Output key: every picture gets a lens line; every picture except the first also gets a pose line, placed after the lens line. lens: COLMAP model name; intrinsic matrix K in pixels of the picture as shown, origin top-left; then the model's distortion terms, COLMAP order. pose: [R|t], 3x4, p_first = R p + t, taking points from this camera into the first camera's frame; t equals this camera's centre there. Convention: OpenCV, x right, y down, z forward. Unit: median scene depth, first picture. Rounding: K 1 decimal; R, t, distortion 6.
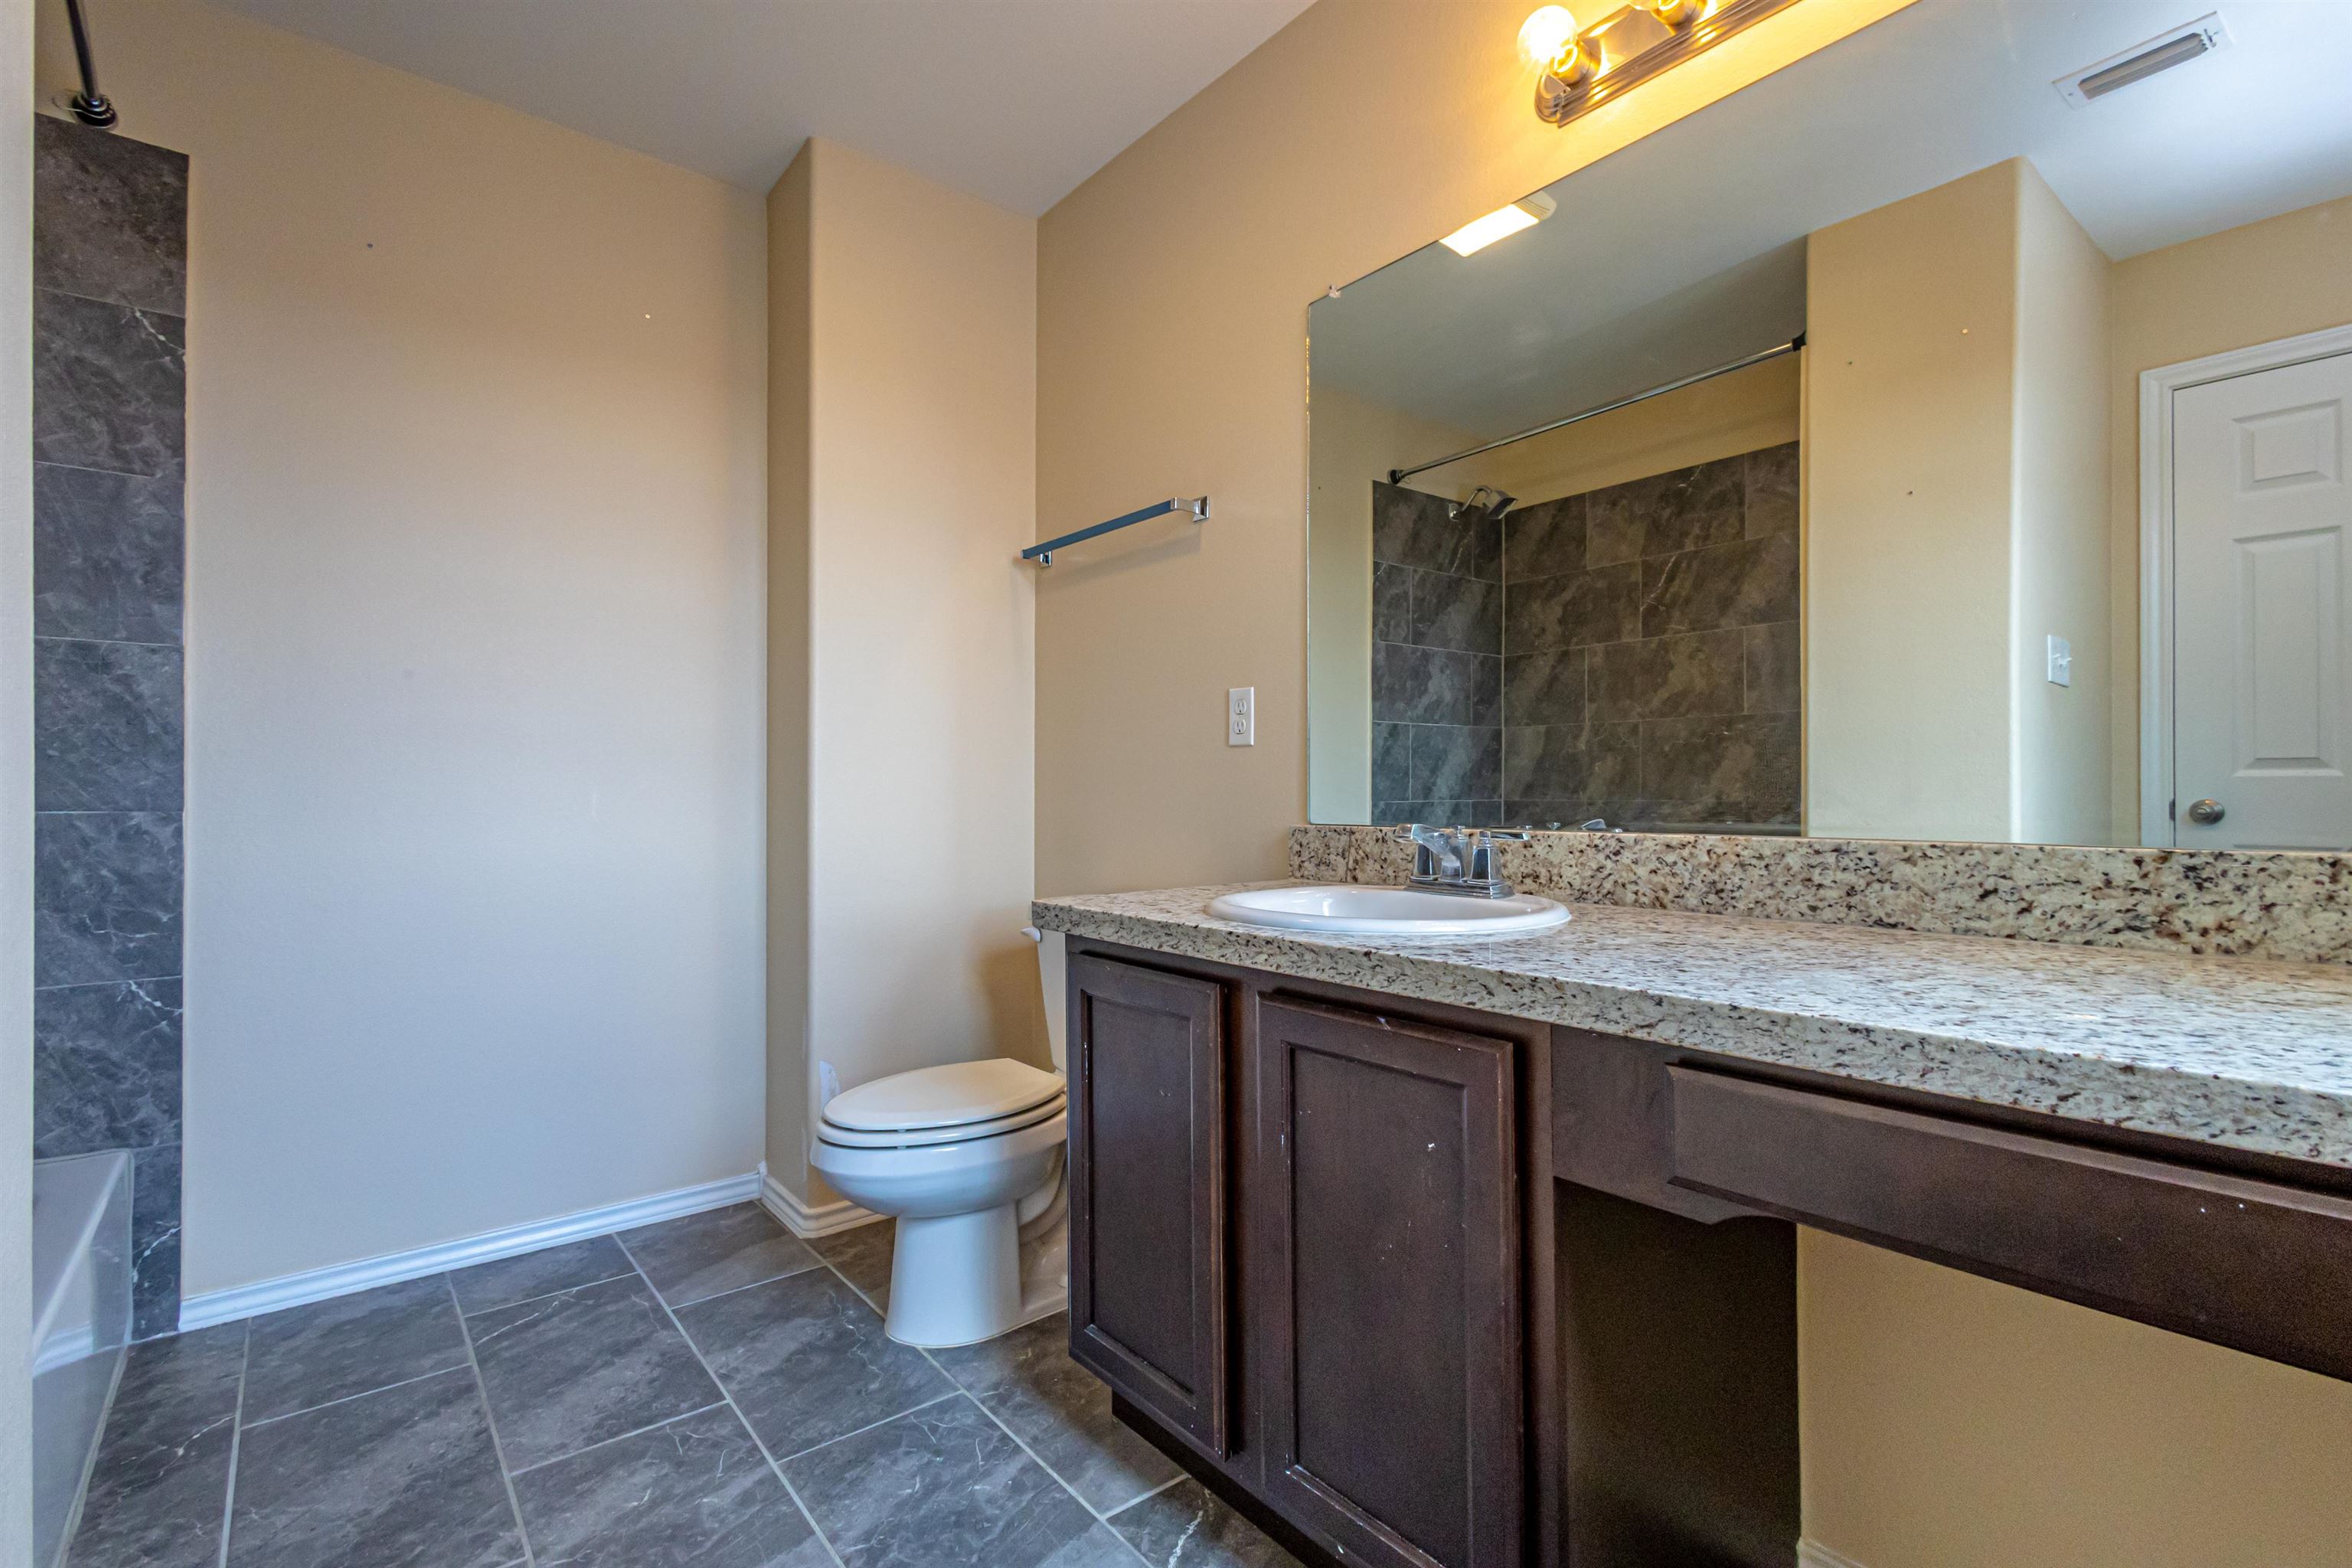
lens RADIAL K [[1087.7, 0, 1183.9], [0, 1087.7, 787.1], [0, 0, 1]] dist [0.016839, -0.004243]
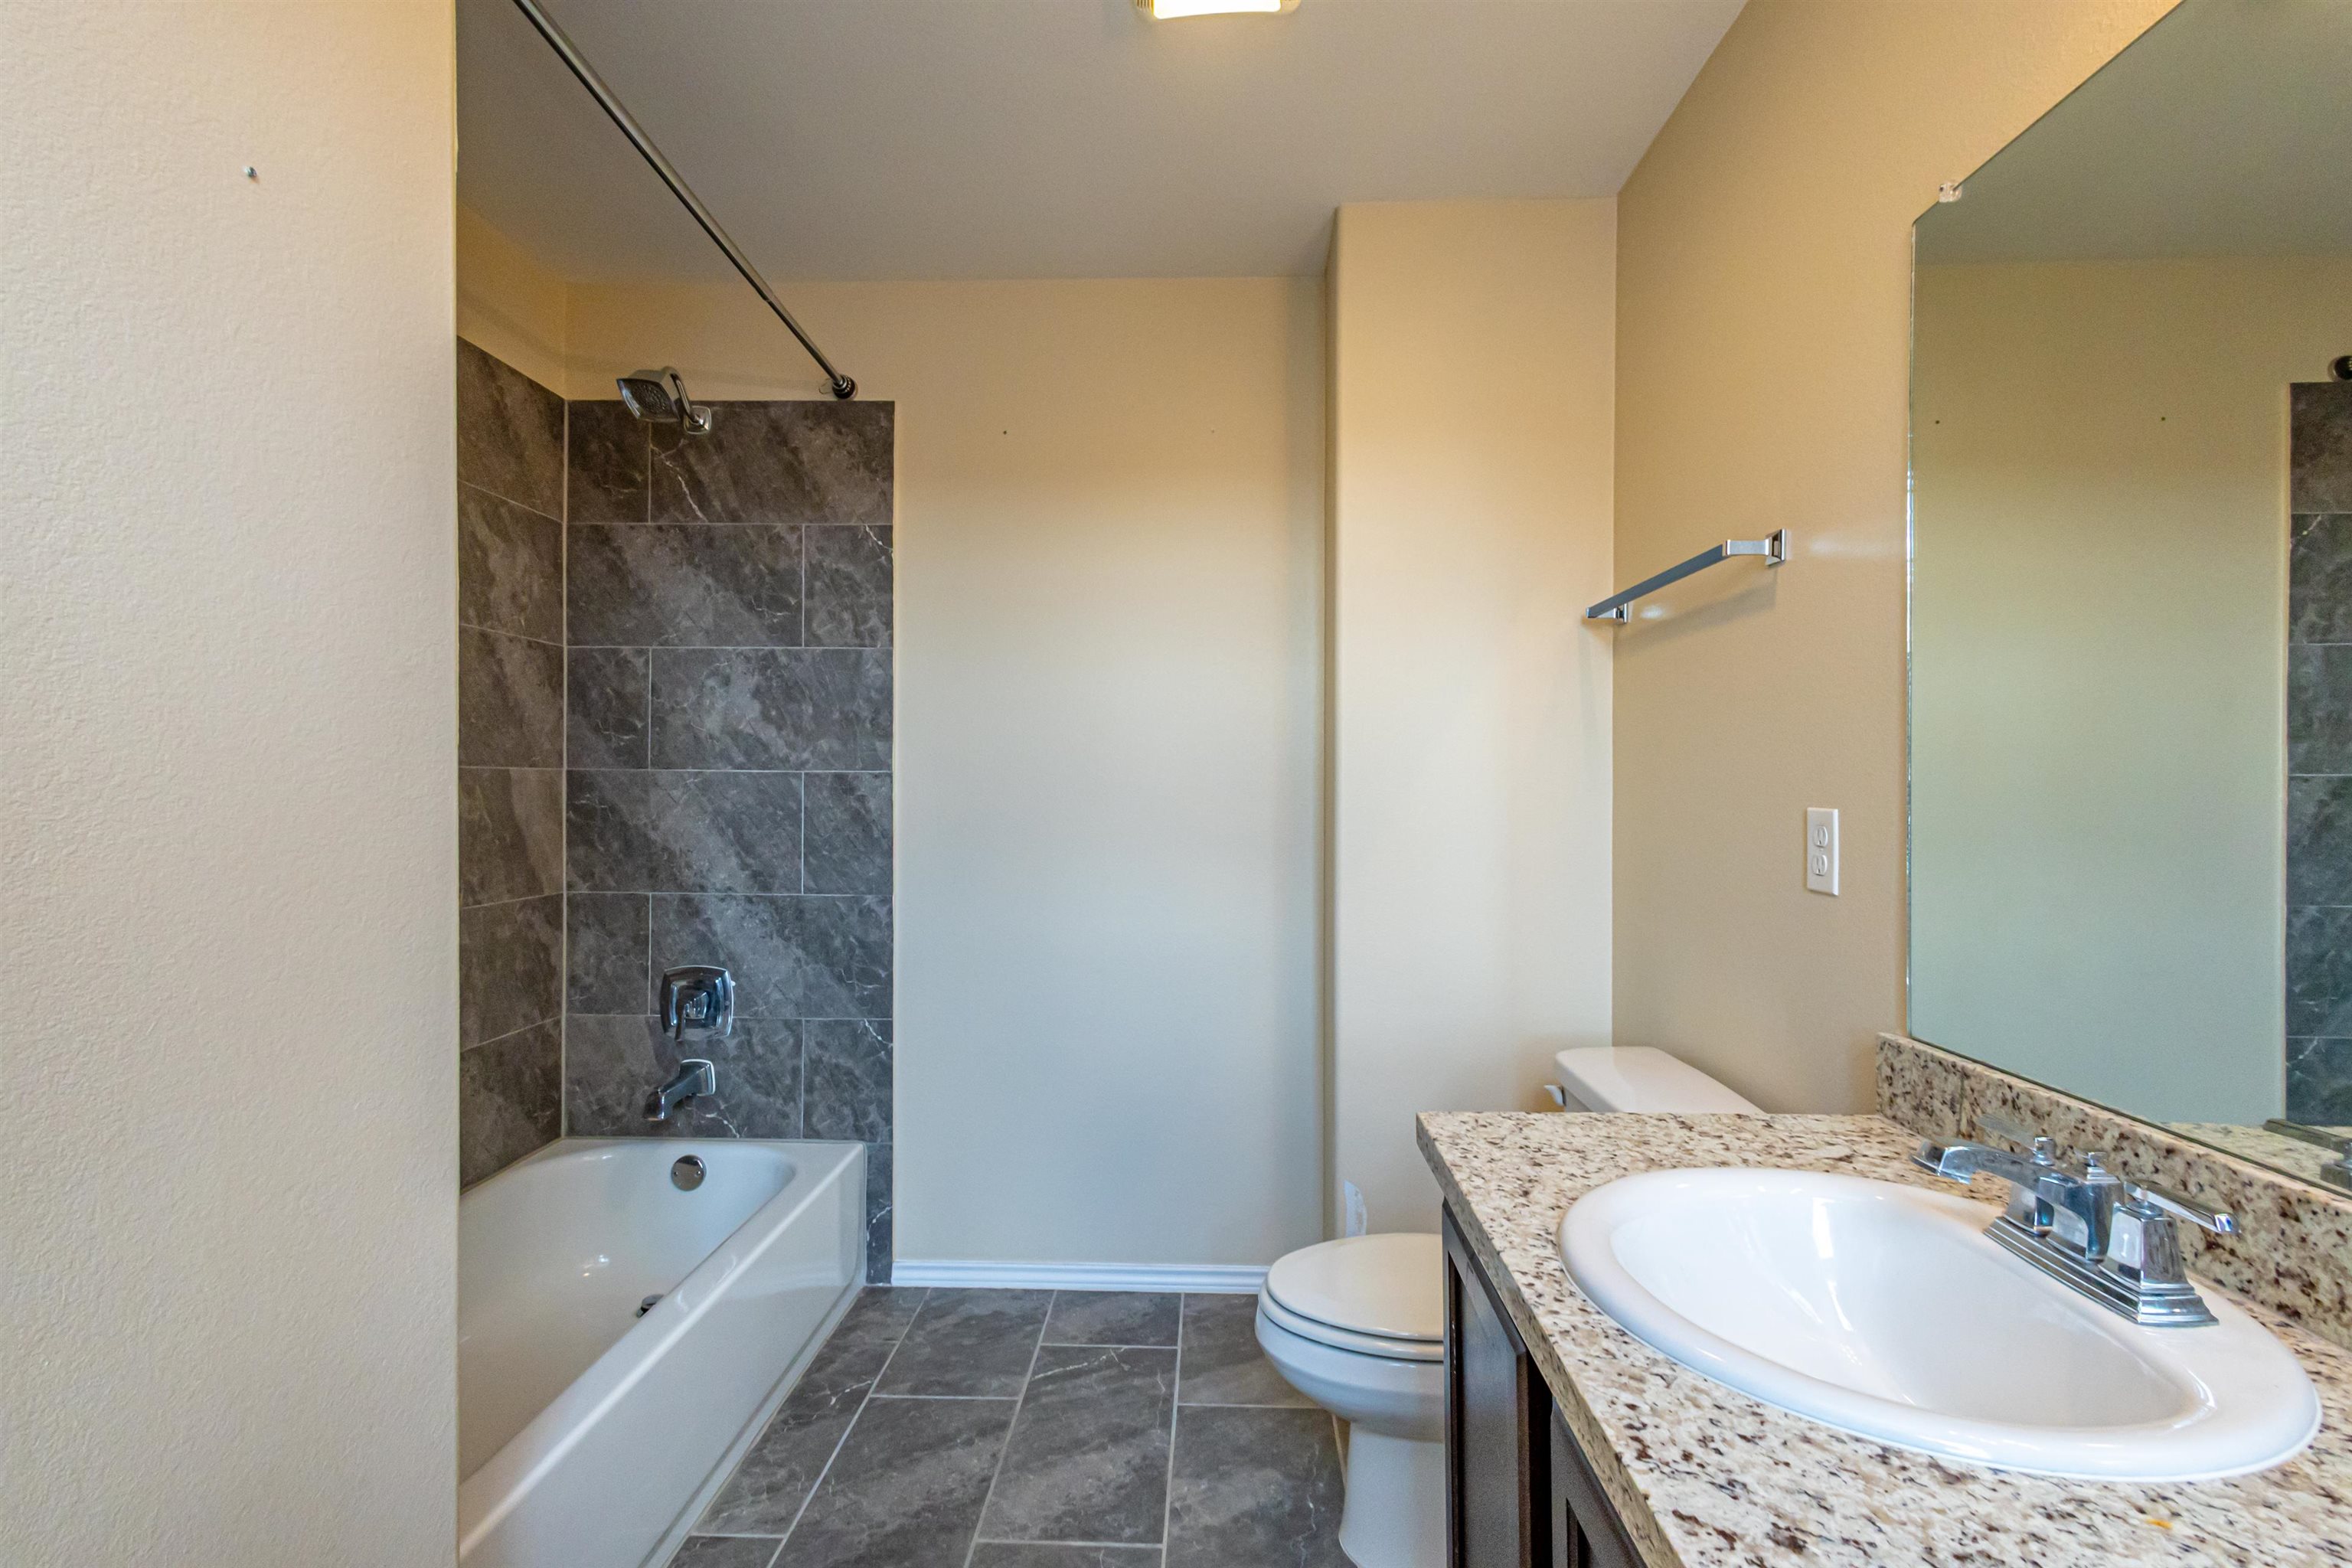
lens RADIAL K [[1087.7, 0, 1167.7], [0, 1087.7, 786.8], [0, 0, 1]] dist [0.016839, -0.004243]
pose [[0.752819, 0.002860, -0.658221, 0.210803], [0.001764, 0.999978, 0.006363, -0.118309], [0.658225, -0.005951, 0.752798, 0.228843]]
